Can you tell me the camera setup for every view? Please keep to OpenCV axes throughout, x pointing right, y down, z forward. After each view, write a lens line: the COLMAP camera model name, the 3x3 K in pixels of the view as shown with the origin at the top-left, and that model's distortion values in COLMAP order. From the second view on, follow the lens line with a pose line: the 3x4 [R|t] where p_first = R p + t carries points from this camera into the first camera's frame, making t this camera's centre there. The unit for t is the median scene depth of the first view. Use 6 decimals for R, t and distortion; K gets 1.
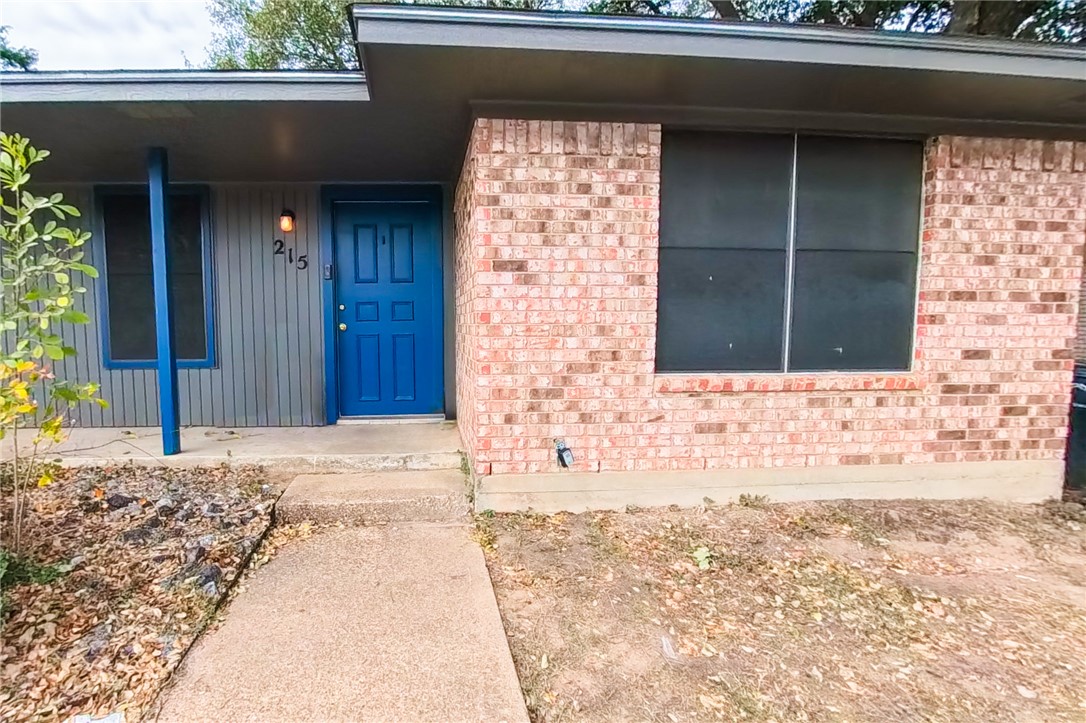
lens RADIAL K [[453.3, 0, 547.0], [0, 453.3, 357.9], [0, 0, 1]] dist [-0.012023, 0.000402]
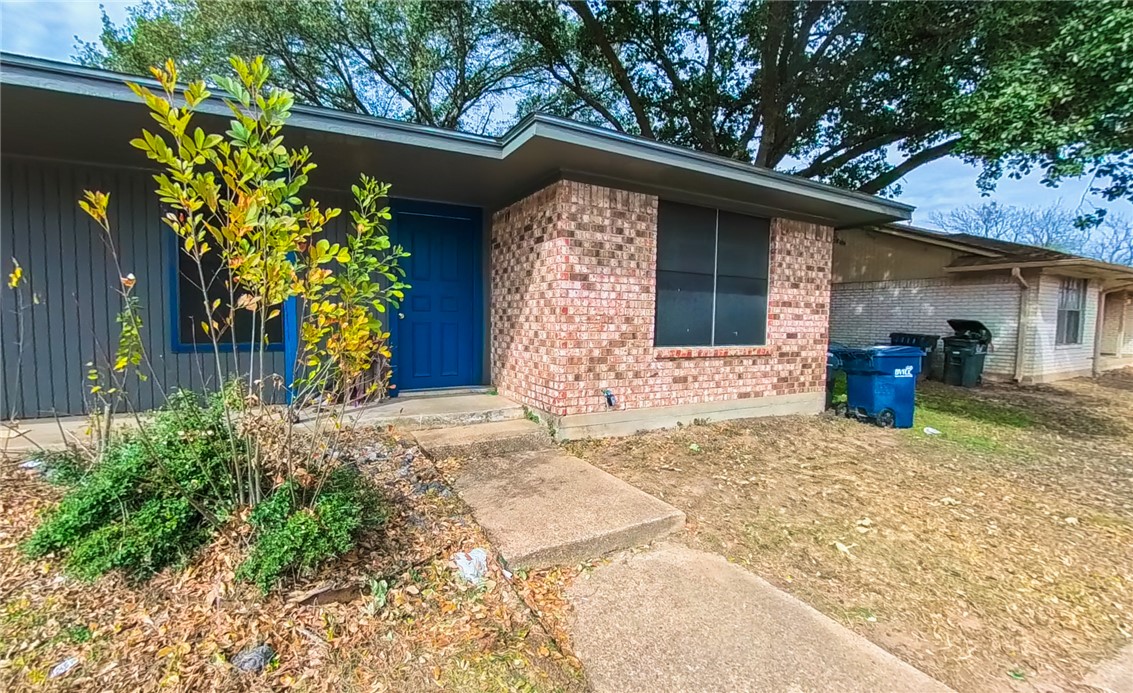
lens RADIAL K [[490.7, 0, 564.2], [0, 490.7, 348.1], [0, 0, 1]] dist [0.001118, -0.000012]
pose [[0.903797, -0.010103, 0.427842, -0.795756], [0.015332, 0.999844, -0.008779, 0.048261], [-0.427687, 0.014494, 0.903811, -0.450580]]
